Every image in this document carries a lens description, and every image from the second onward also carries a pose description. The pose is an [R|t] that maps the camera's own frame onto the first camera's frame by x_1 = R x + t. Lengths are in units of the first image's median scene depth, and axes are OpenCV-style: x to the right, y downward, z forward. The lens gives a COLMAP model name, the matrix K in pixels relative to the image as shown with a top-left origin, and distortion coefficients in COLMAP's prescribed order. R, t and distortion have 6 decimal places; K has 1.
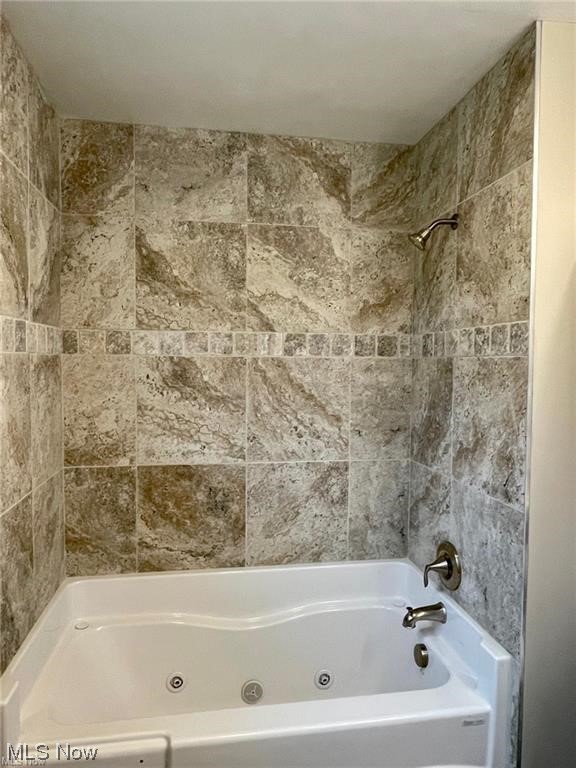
lens RADIAL K [[513.5, 0, 284.2], [0, 513.5, 381.5], [0, 0, 1]] dist [-0.002576, -0.002364]
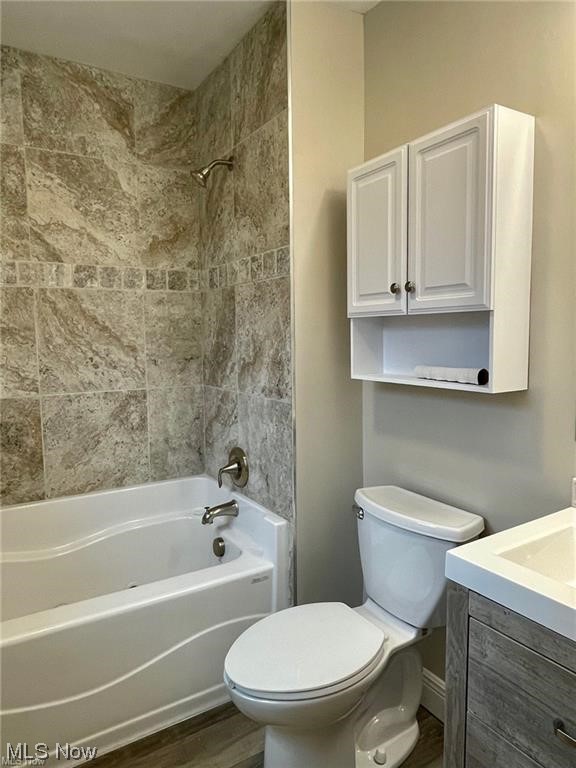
lens RADIAL K [[513.5, 0, 287.4], [0, 513.5, 385.5], [0, 0, 1]] dist [-0.002576, -0.002364]
pose [[0.924579, -0.057580, 0.376615, -0.004069], [0.034597, 0.997118, 0.067513, 0.090548], [-0.379417, -0.049391, 0.923906, -0.097217]]
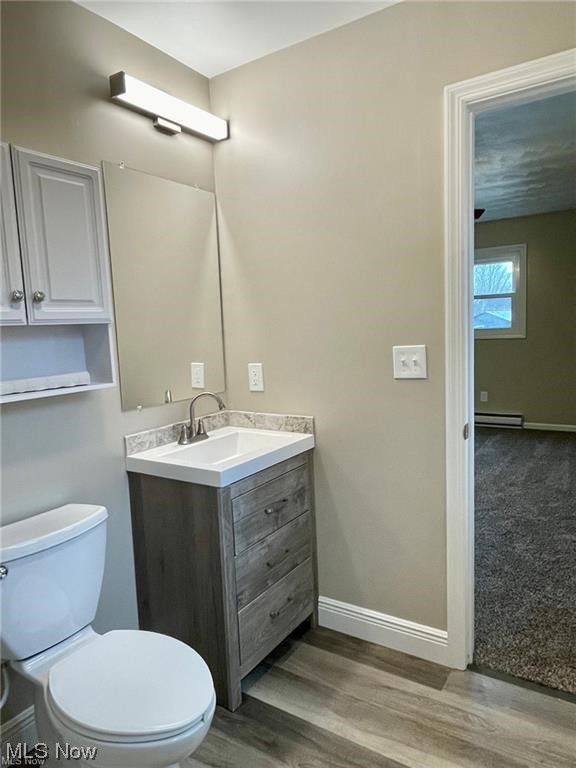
lens RADIAL K [[513.5, 0, 288.1], [0, 513.5, 384.6], [0, 0, 1]] dist [-0.002576, -0.002364]
pose [[-0.737067, -0.049631, 0.673995, -0.419704], [0.069190, 0.986518, 0.148309, 0.026942], [-0.672269, 0.155947, -0.723696, 1.180748]]
